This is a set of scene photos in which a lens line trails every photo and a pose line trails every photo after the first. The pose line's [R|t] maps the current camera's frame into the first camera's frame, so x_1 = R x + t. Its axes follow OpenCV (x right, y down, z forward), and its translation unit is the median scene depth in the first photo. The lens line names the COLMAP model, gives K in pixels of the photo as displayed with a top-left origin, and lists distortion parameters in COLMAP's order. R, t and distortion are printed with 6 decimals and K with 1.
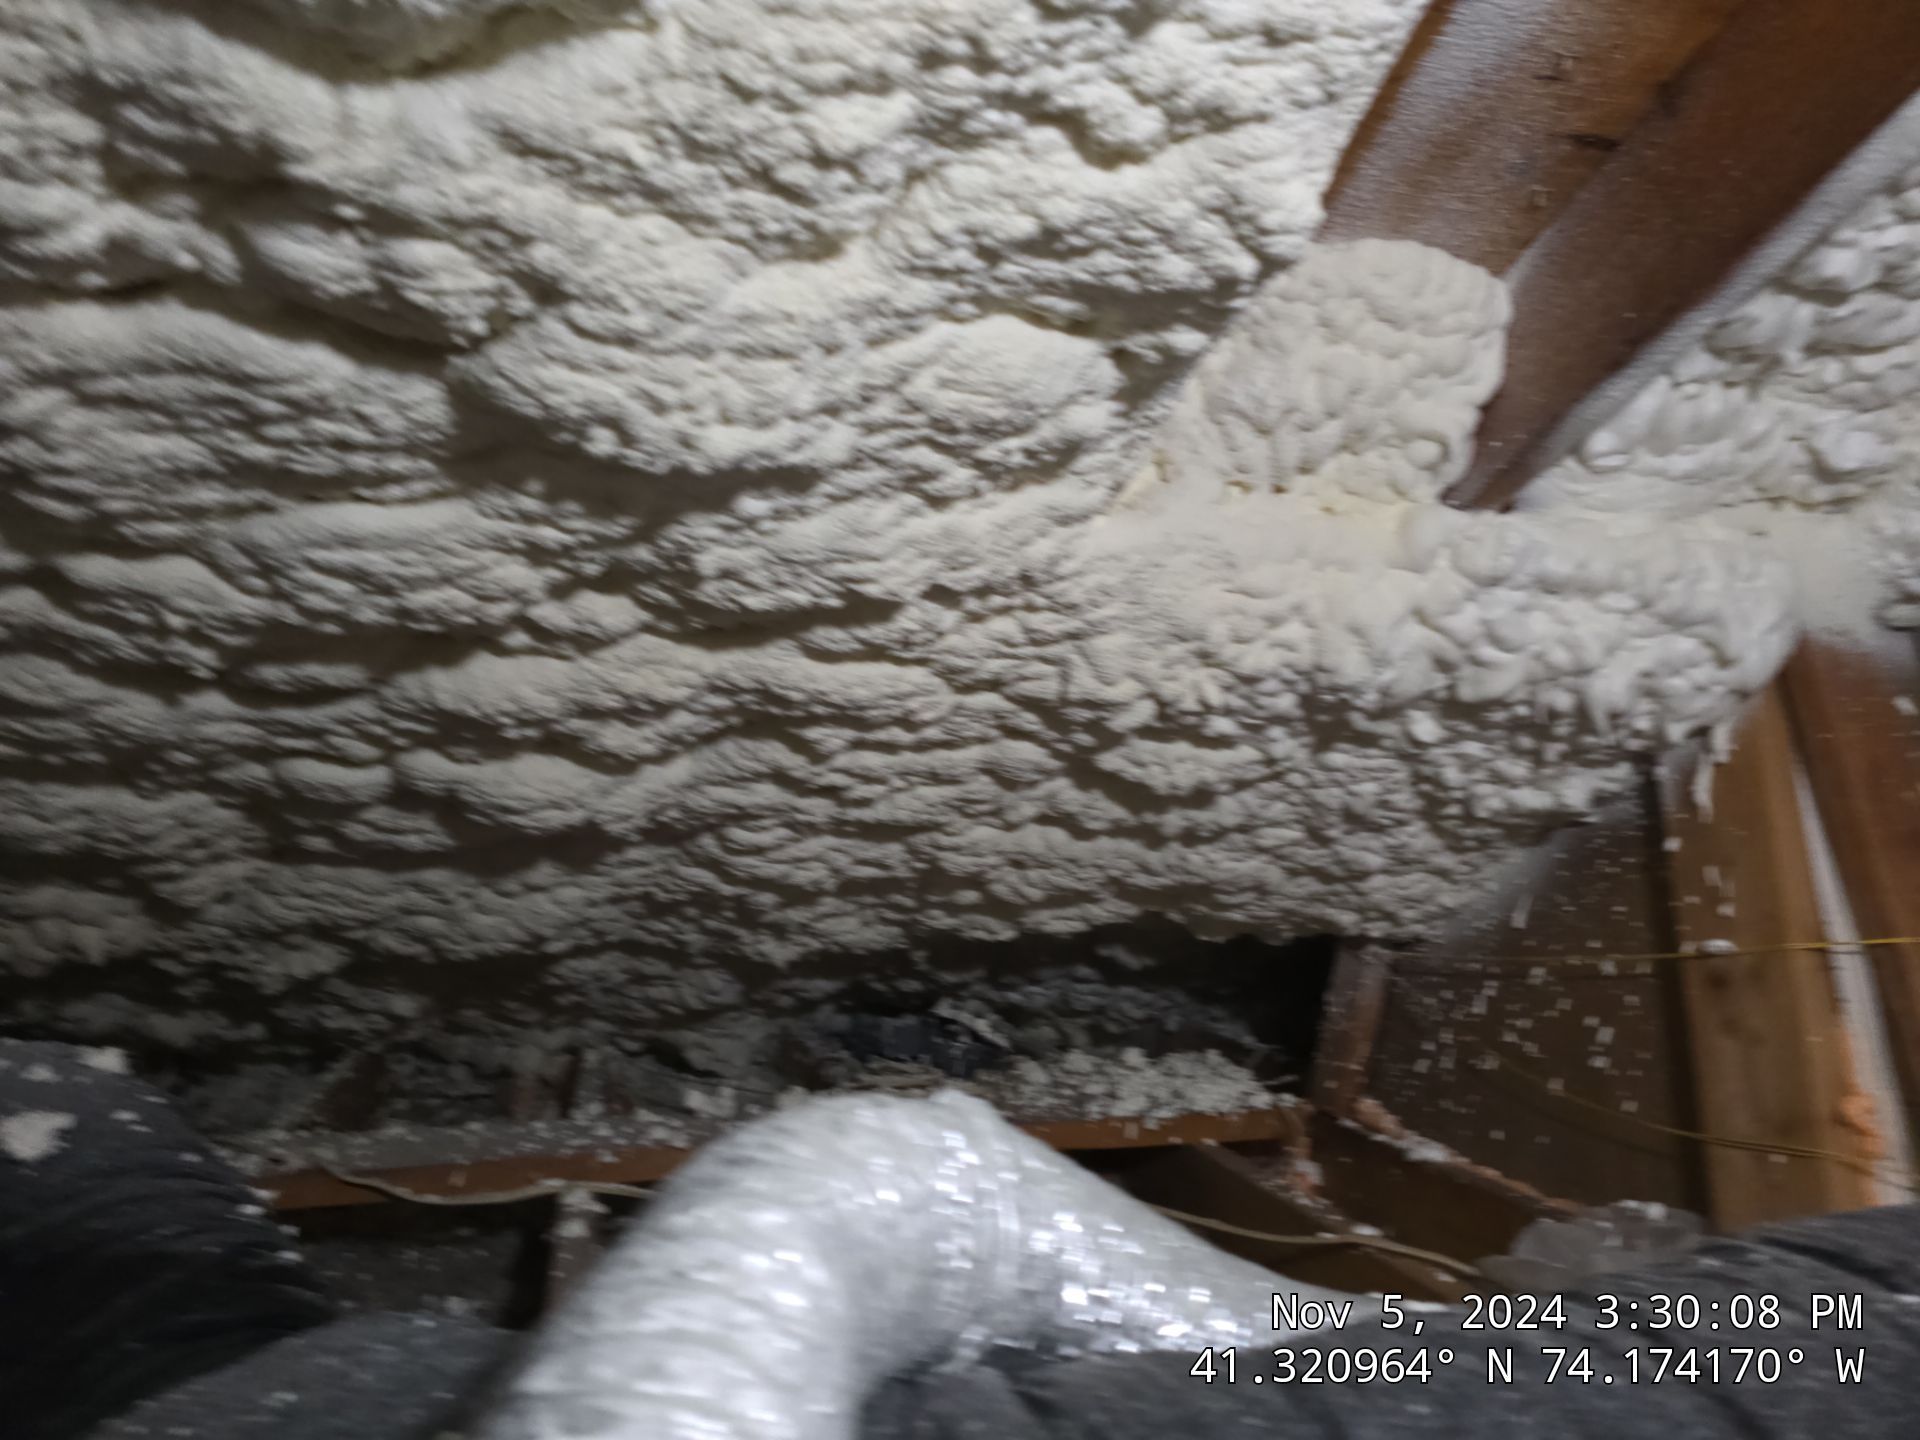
lens RADIAL K [[1281.7, 0, 976.0], [0, 1281.7, 732.1], [0, 0, 1]] dist [0.069242, -0.069237]
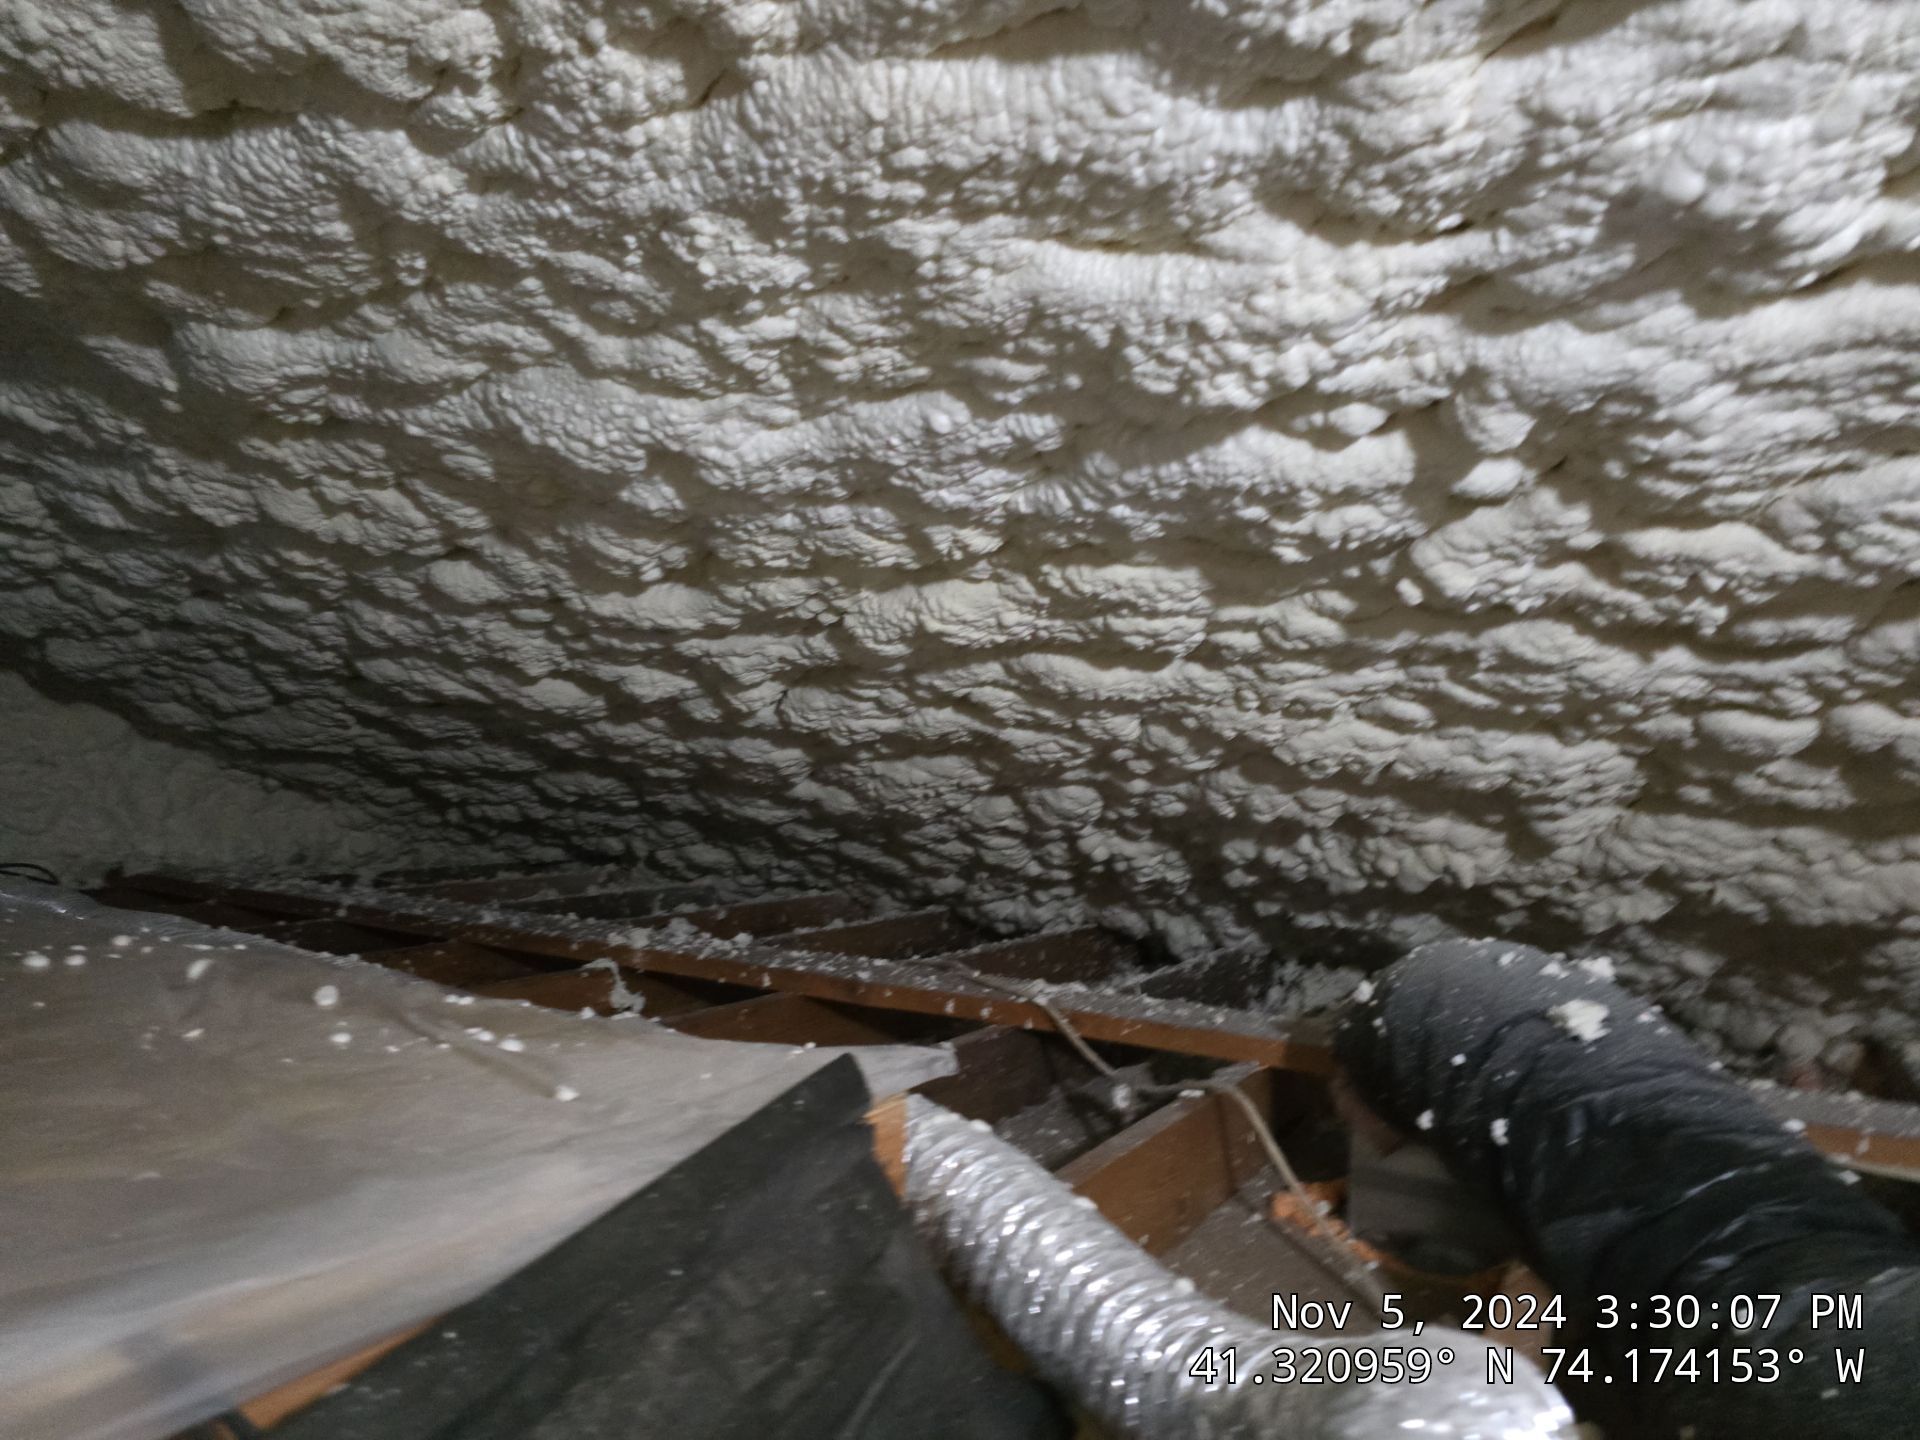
lens RADIAL K [[1281.7, 0, 976.0], [0, 1281.7, 732.1], [0, 0, 1]] dist [0.069242, -0.069237]
pose [[0.708276, 0.017438, -0.705720, -0.200501], [-0.001305, 0.999725, 0.023393, 0.012913], [0.705934, -0.015648, 0.708104, -0.174113]]
